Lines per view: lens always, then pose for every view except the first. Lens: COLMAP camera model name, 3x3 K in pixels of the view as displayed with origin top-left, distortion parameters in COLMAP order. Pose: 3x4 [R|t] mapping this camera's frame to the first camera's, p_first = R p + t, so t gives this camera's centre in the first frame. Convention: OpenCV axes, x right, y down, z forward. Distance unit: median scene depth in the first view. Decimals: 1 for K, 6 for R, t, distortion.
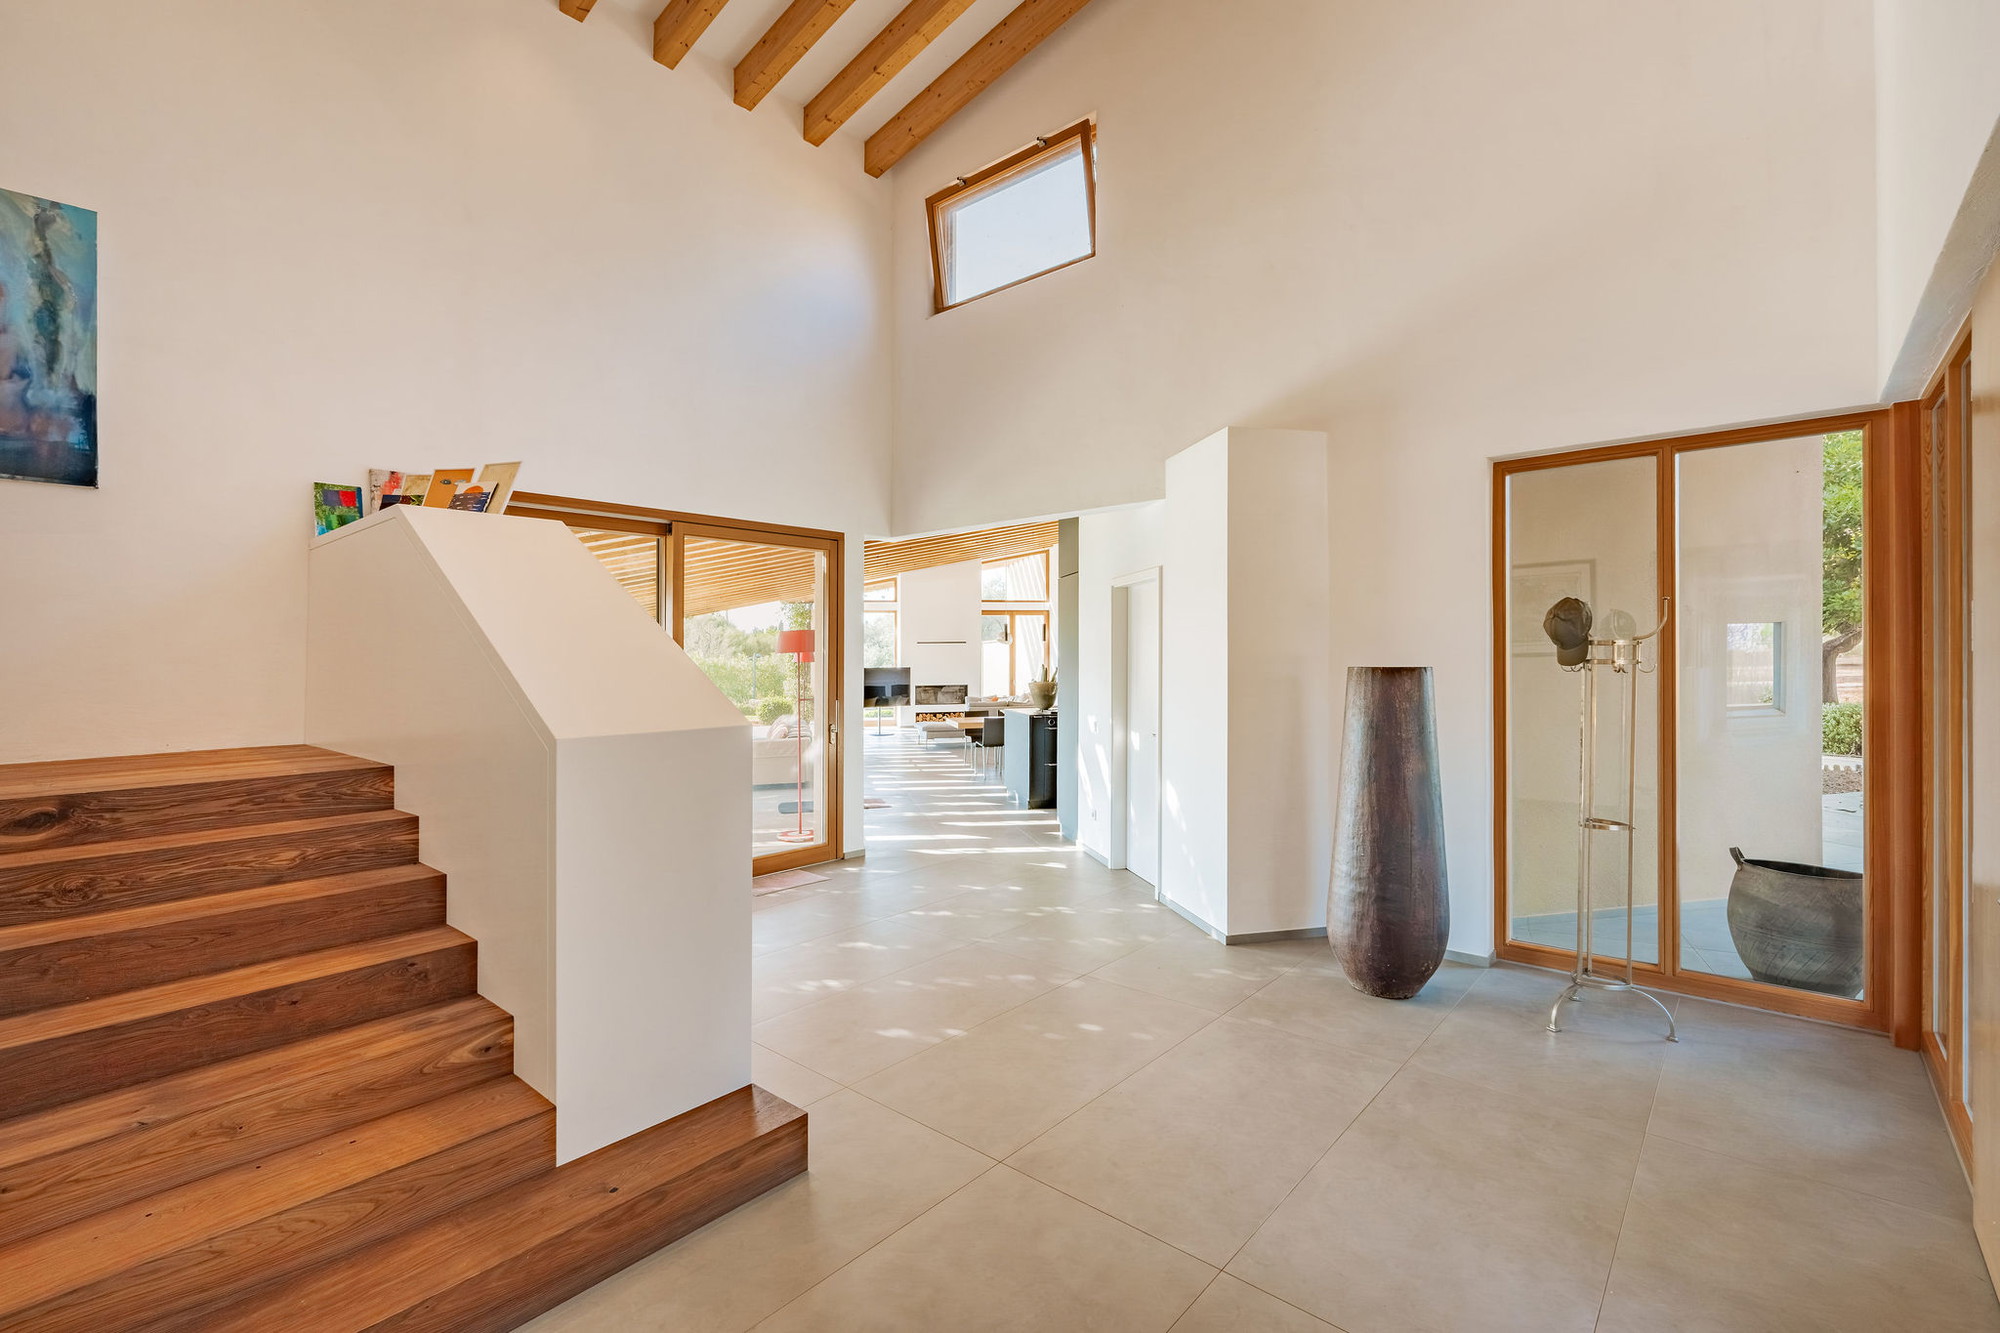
lens RADIAL K [[914.3, 0, 1000.6], [0, 914.3, 649.3], [0, 0, 1]] dist [0.035099, 0.000194]
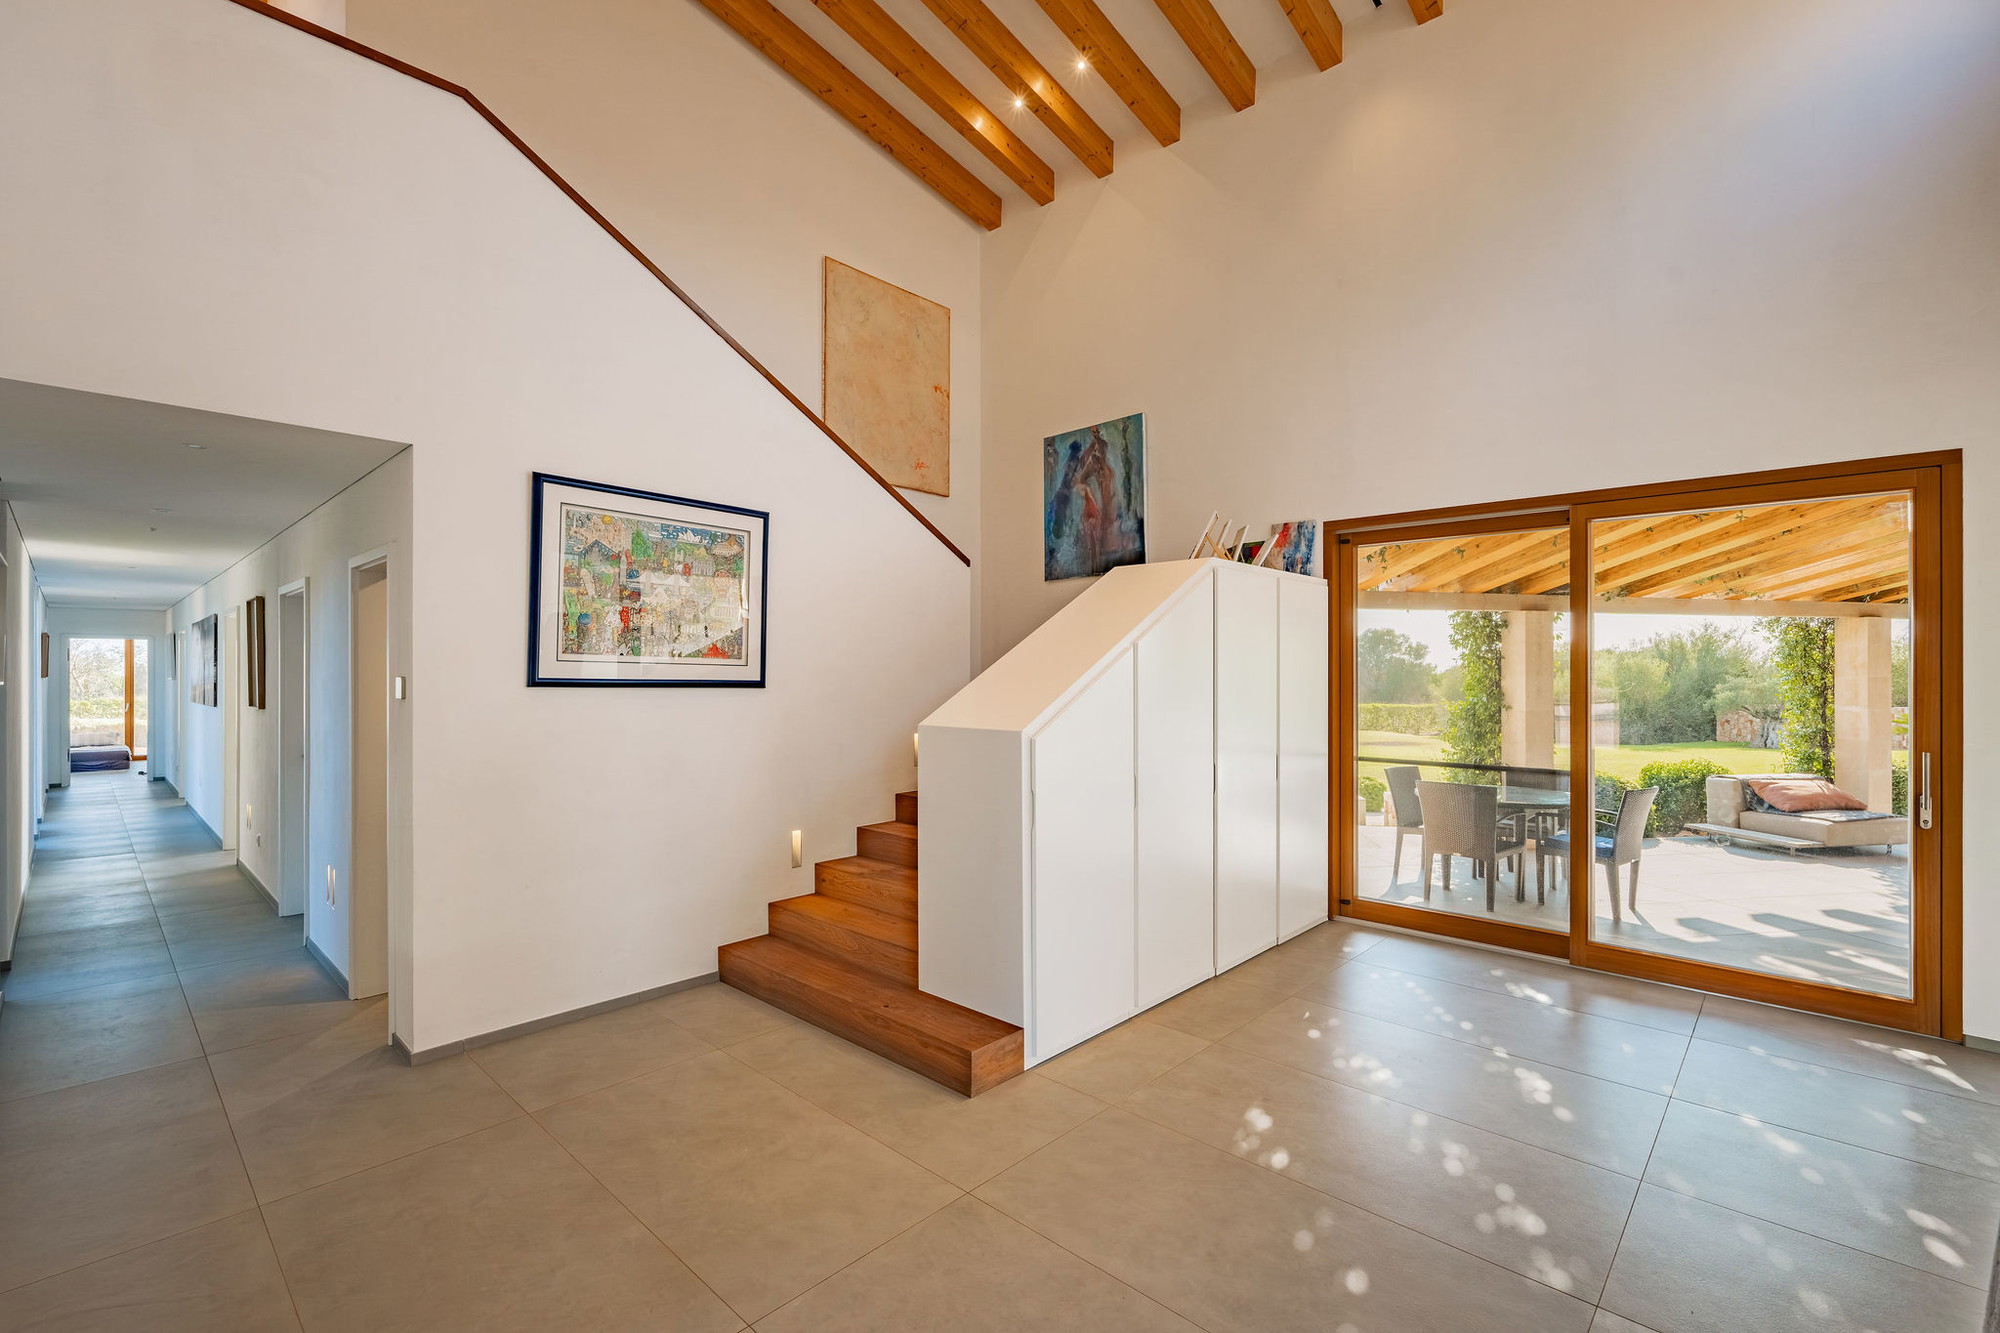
lens RADIAL K [[894.2, 0, 1000.0], [0, 894.2, 666.5], [0, 0, 1]] dist [0.032584, 0.000137]
pose [[-0.011763, 0.001093, -0.999930, 0.710187], [0.005749, 0.999983, 0.001025, 0.000413], [0.999914, -0.005737, -0.011769, 0.775217]]
